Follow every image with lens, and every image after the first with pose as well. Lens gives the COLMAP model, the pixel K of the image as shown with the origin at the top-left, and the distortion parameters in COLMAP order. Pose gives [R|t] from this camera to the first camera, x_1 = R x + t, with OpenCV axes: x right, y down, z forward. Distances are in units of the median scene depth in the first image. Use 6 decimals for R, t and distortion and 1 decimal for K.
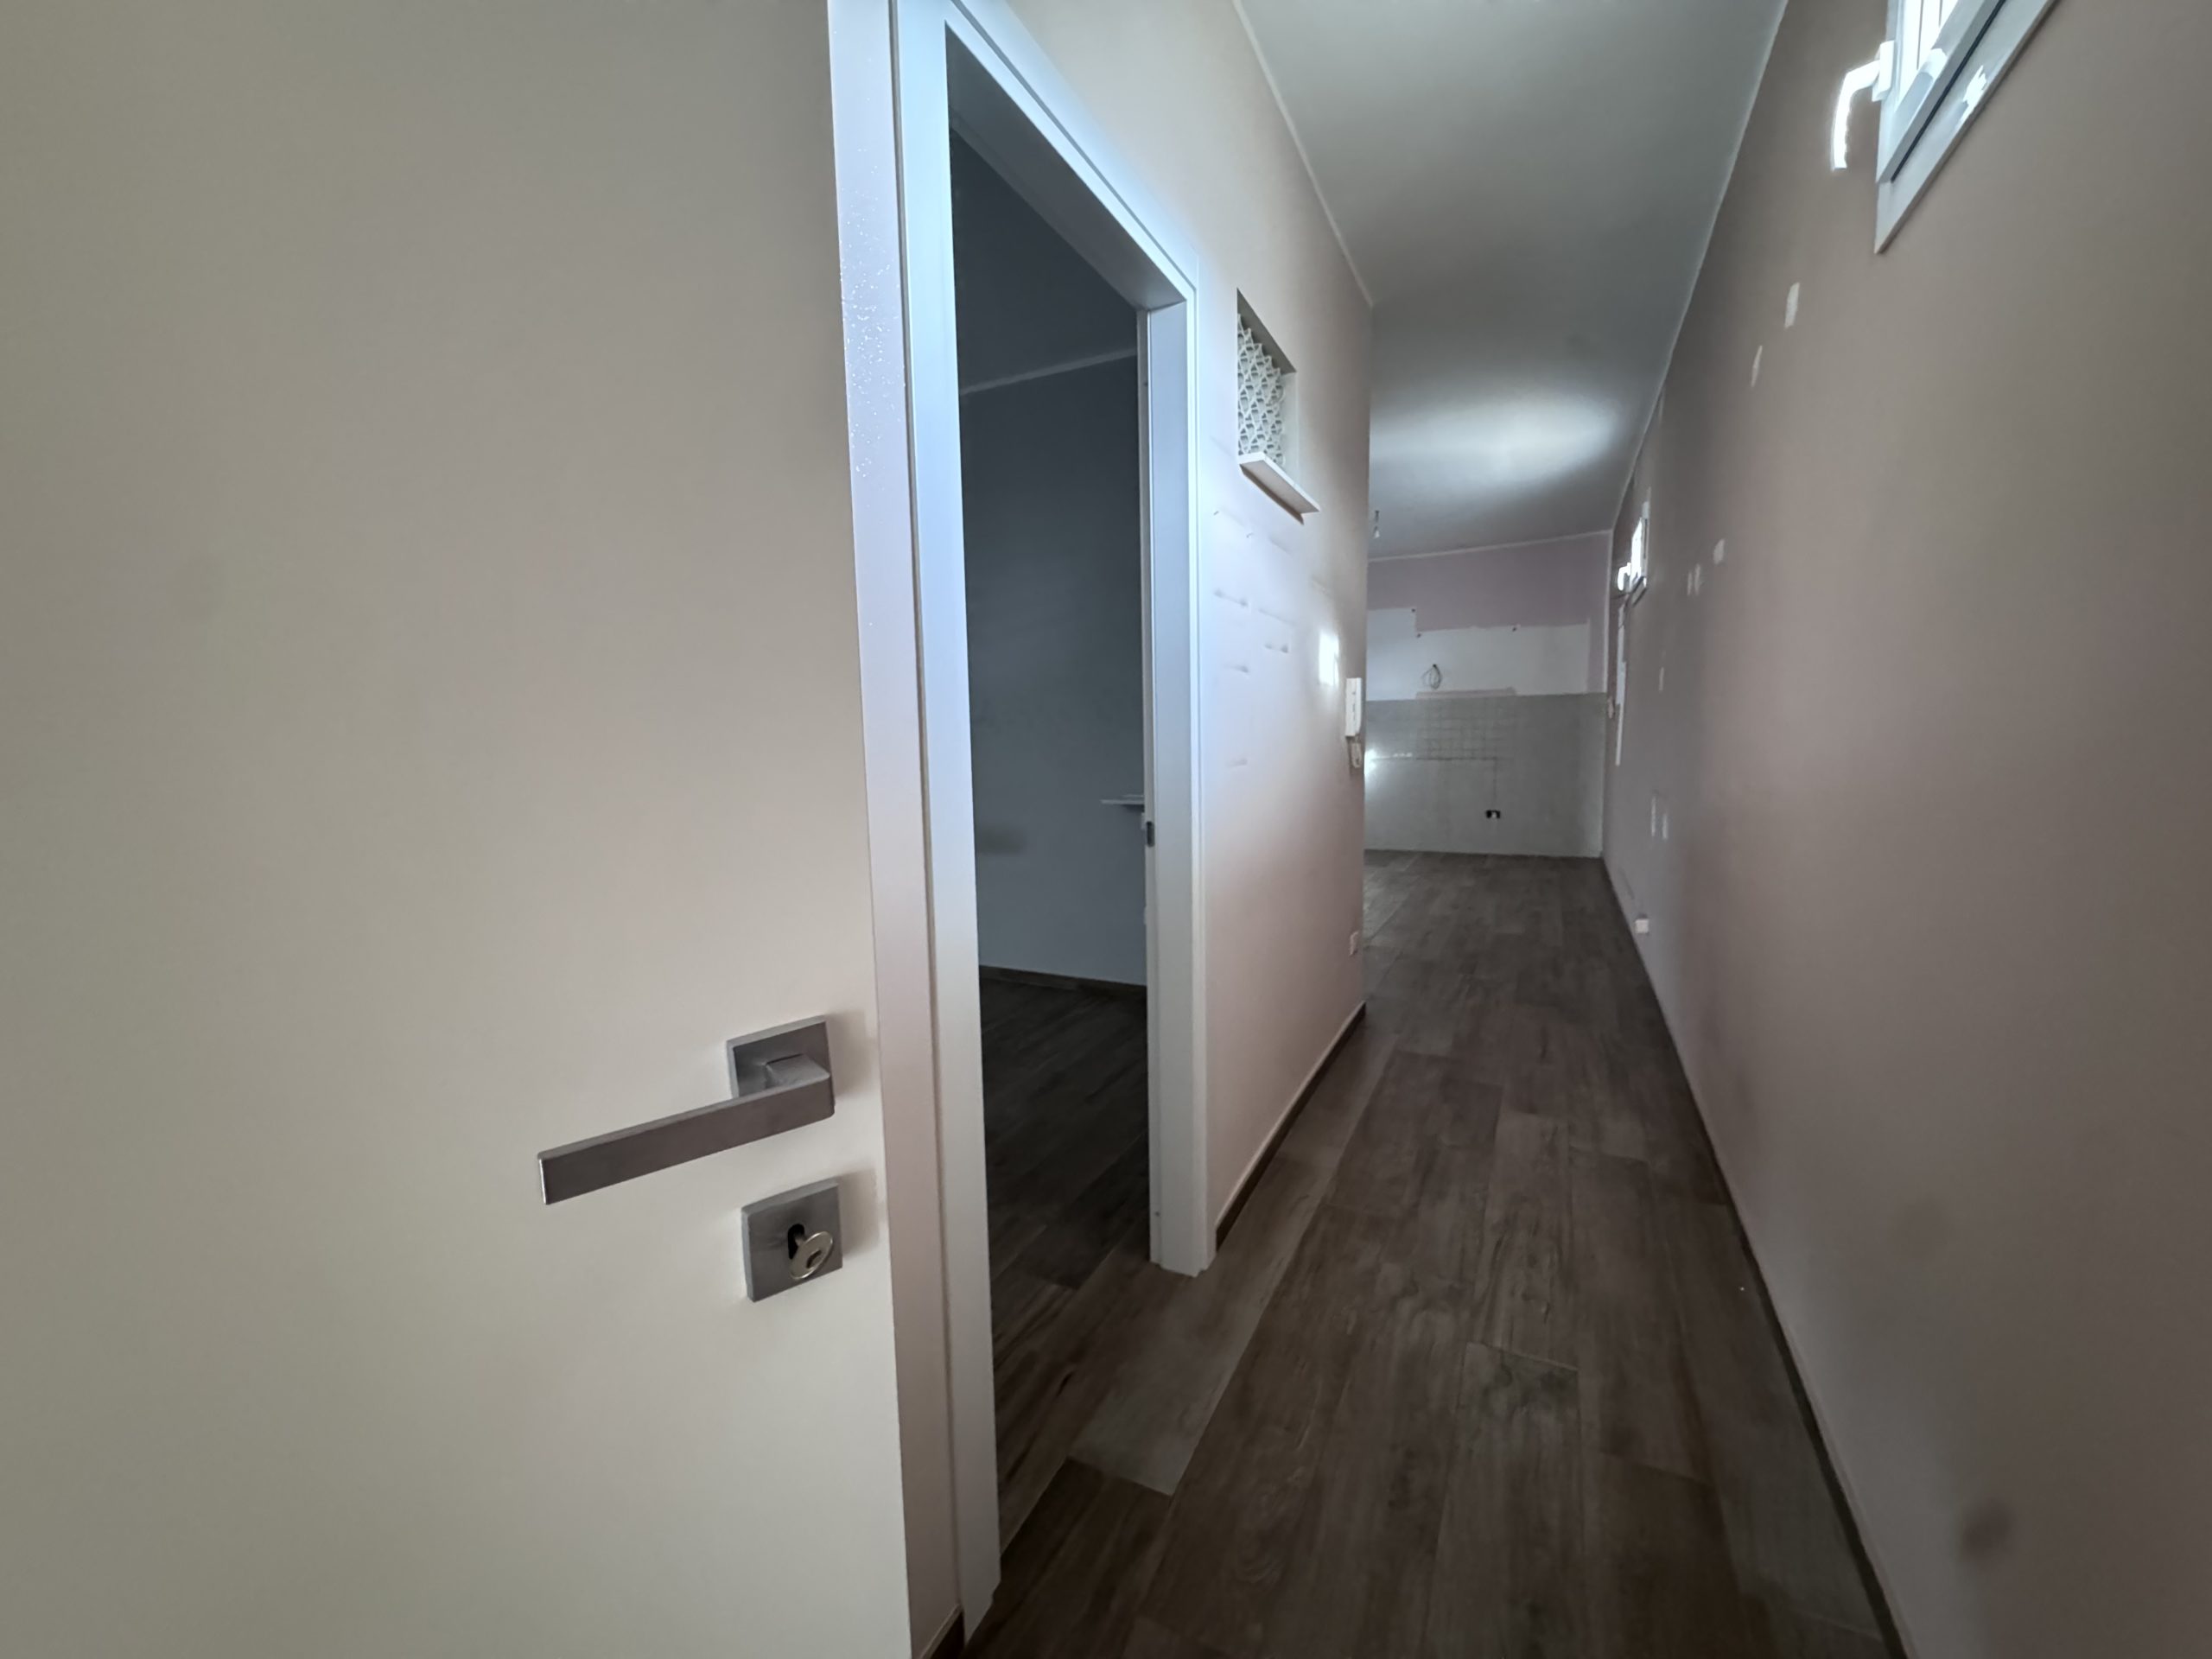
lens RADIAL K [[882.9, 0, 1105.1], [0, 882.9, 820.6], [0, 0, 1]] dist [-0.002375, 0.000490]
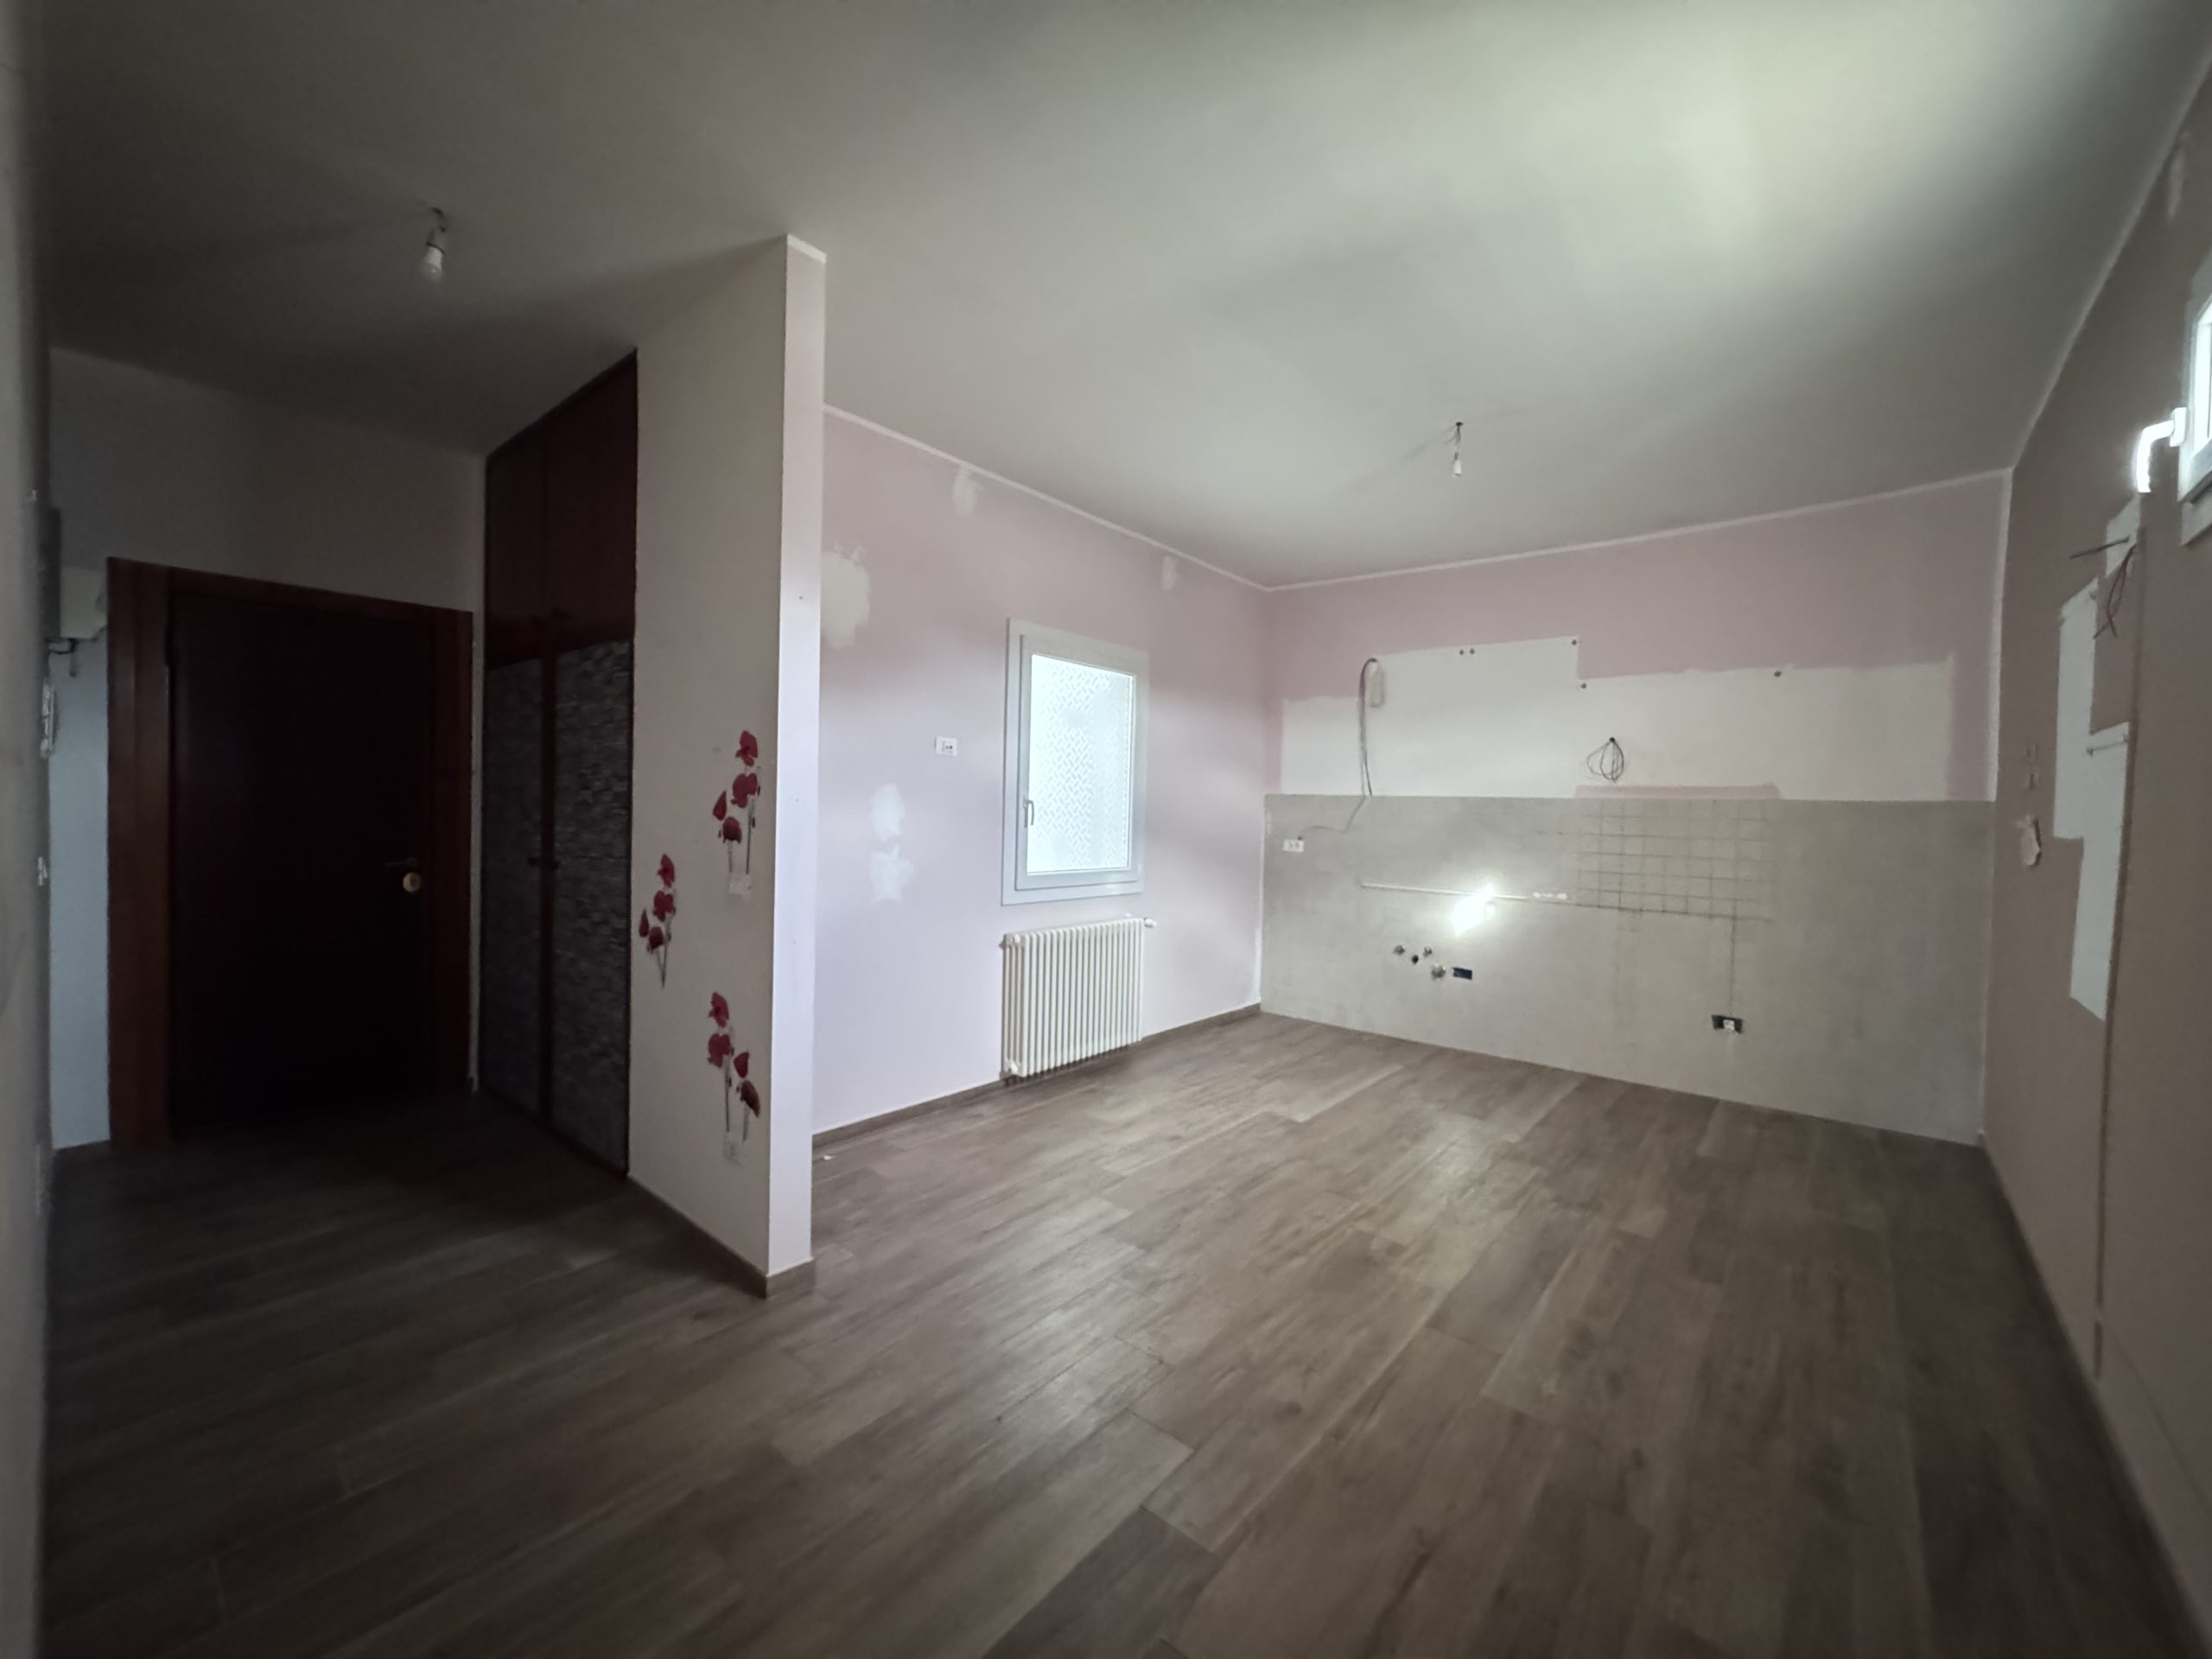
lens RADIAL K [[882.9, 0, 1104.3], [0, 882.9, 827.4], [0, 0, 1]] dist [-0.002375, 0.000490]
pose [[0.972605, 0.048893, -0.227266, 0.194322], [-0.066163, 0.995420, -0.068998, -0.062349], [0.222852, 0.082144, 0.971385, 0.402301]]
